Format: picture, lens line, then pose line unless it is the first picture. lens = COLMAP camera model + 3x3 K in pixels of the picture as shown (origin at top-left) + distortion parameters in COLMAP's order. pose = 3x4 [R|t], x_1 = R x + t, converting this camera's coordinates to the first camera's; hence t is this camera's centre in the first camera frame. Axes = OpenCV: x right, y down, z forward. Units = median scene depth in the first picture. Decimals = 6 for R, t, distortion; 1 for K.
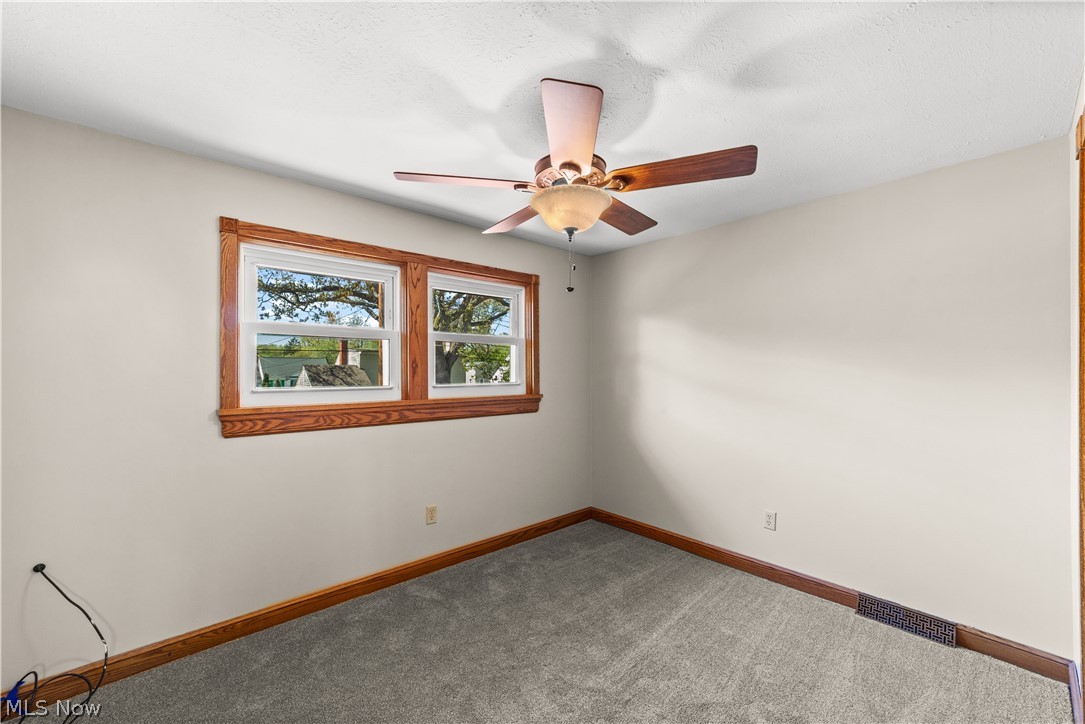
lens RADIAL K [[428.0, 0, 536.1], [0, 428.0, 371.1], [0, 0, 1]] dist [0.002010, 0.005695]
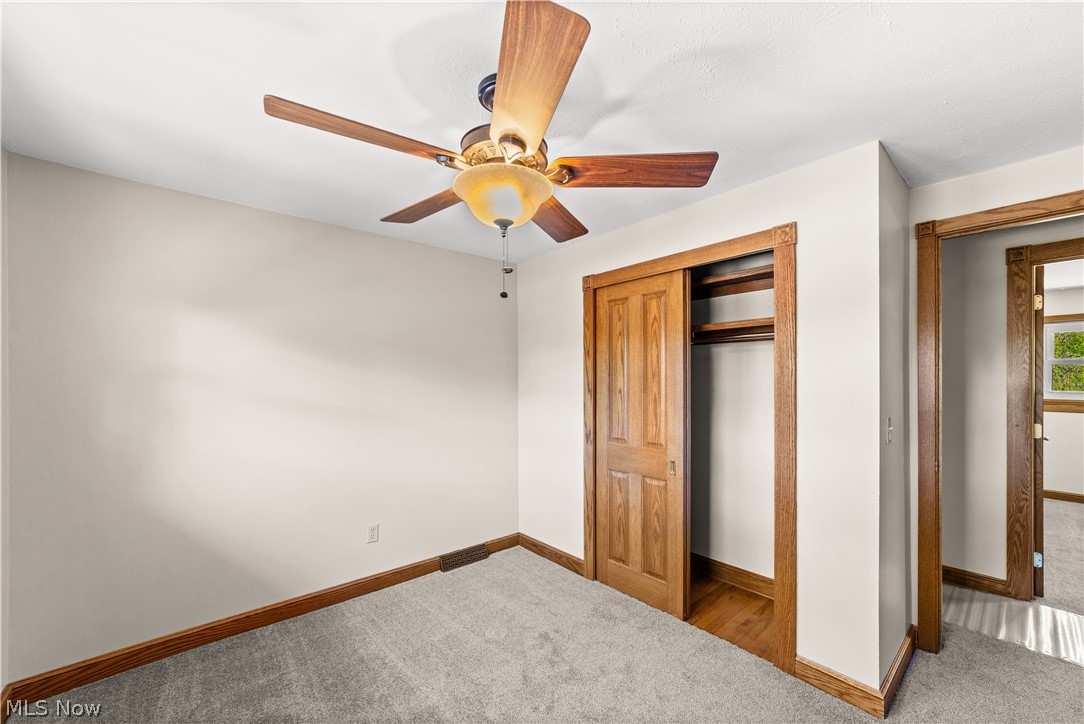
lens RADIAL K [[415.6, 0, 538.3], [0, 415.6, 380.9], [0, 0, 1]] dist [-0.009069, 0.000529]
pose [[0.035082, 0.011164, 0.999322, -0.455907], [0.019507, 0.999739, -0.011854, 0.002950], [-0.999194, 0.019910, 0.034855, 0.586683]]
